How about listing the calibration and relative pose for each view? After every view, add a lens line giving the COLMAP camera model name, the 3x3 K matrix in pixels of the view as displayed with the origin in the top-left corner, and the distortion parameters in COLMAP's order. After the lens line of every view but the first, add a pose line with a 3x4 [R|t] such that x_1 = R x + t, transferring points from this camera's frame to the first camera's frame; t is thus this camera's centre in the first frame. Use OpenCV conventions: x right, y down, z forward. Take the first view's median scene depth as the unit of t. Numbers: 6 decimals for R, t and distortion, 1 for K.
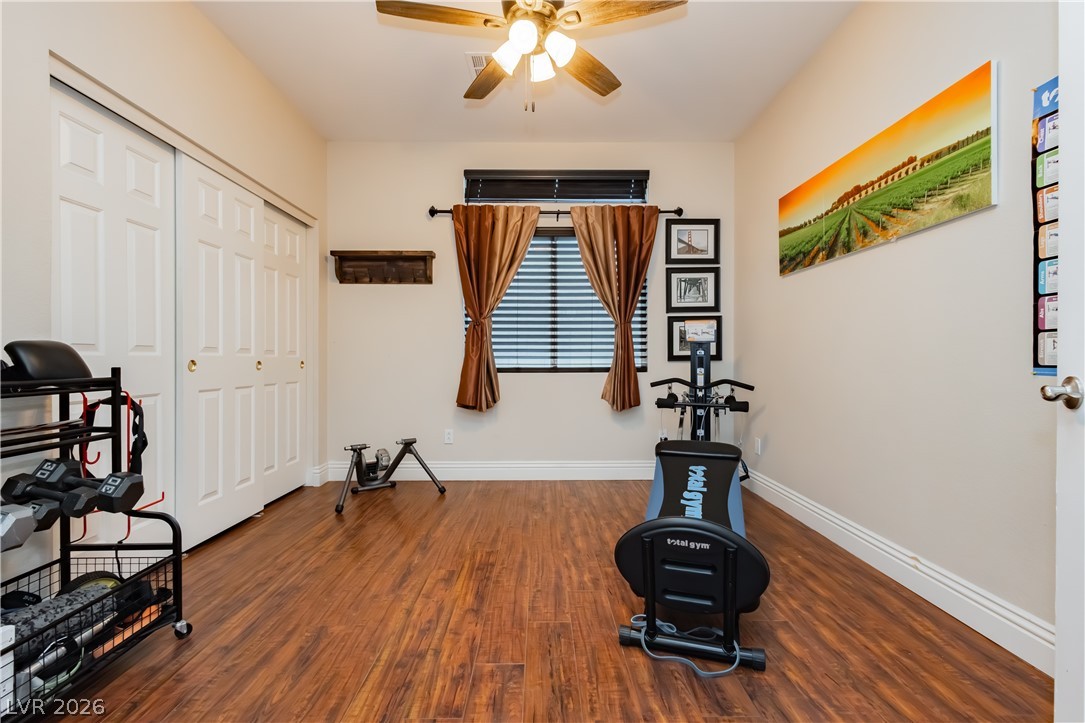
lens RADIAL K [[490.8, 0, 549.1], [0, 490.8, 355.1], [0, 0, 1]] dist [0.019589, 0.000538]
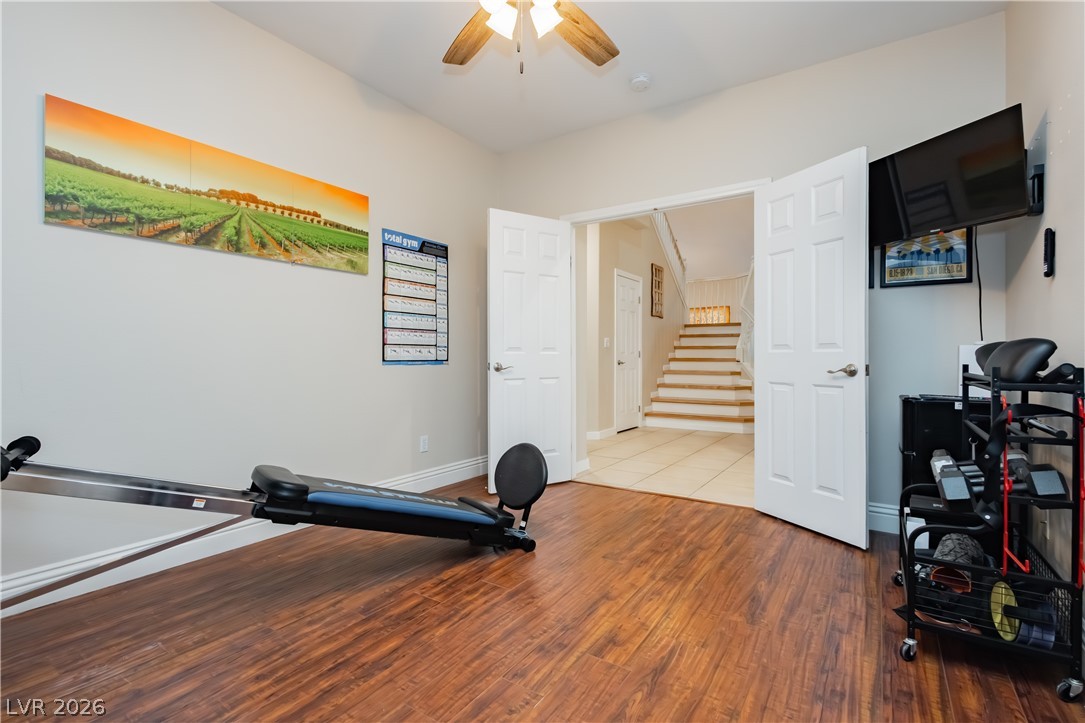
lens RADIAL K [[490.8, 0, 549.1], [0, 490.8, 355.1], [0, 0, 1]] dist [0.019589, 0.000538]
pose [[-0.820146, 0.005532, 0.572127, -0.566133], [-0.001120, 0.999936, -0.011275, 0.015157], [-0.572153, -0.009888, -0.820088, 1.676885]]
